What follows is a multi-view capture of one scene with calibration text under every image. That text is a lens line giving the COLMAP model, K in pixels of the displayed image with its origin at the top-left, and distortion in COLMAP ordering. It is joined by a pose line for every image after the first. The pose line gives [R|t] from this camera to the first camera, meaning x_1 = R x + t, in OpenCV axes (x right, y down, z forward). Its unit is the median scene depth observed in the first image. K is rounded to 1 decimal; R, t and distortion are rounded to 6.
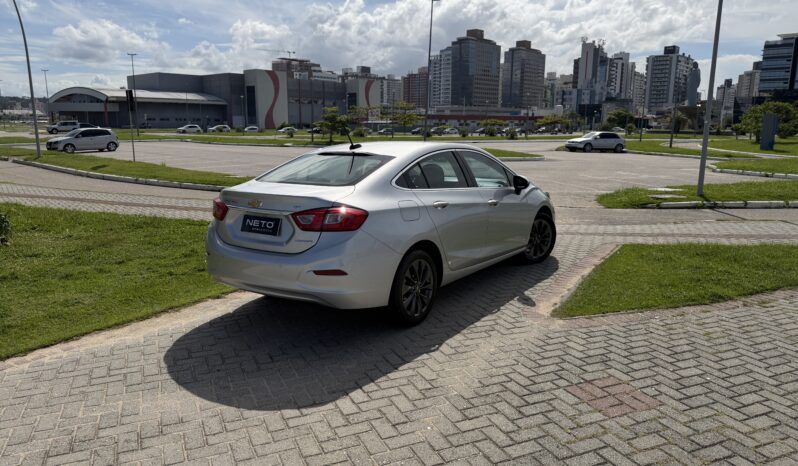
lens RADIAL K [[560.5, 0, 398.5], [0, 560.5, 229.9], [0, 0, 1]] dist [0.042683, -0.058516]
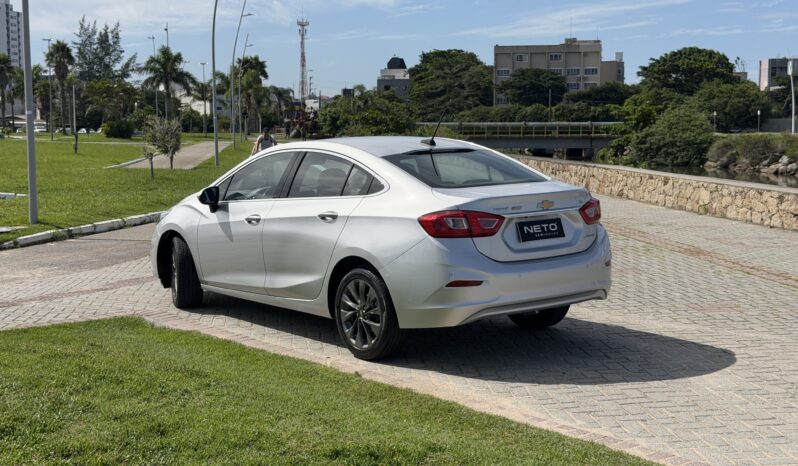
lens RADIAL K [[1102.1, 0, 399.1], [0, 1102.1, 233.1], [0, 0, 1]] dist [0.109172, 0.000000]
pose [[0.294527, -0.100881, 0.950304, -1.786478], [0.177329, 0.982912, 0.049383, -0.117292], [-0.939046, 0.153972, 0.307383, 0.630464]]
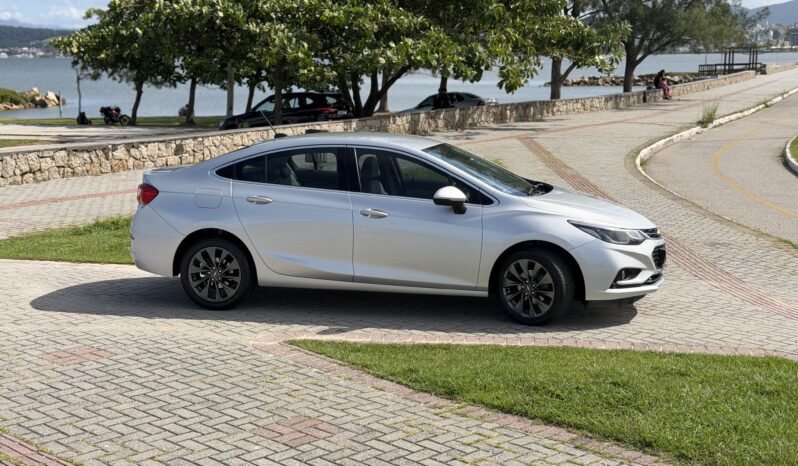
lens RADIAL K [[1102.1, 0, 405.4], [0, 1102.1, 269.6], [0, 0, 1]] dist [0.109172, 0.000000]
pose [[0.377517, 0.161093, -0.911883, 2.015797], [-0.156809, 0.981651, 0.108500, -0.181822], [0.912629, 0.102031, 0.395850, 0.500657]]
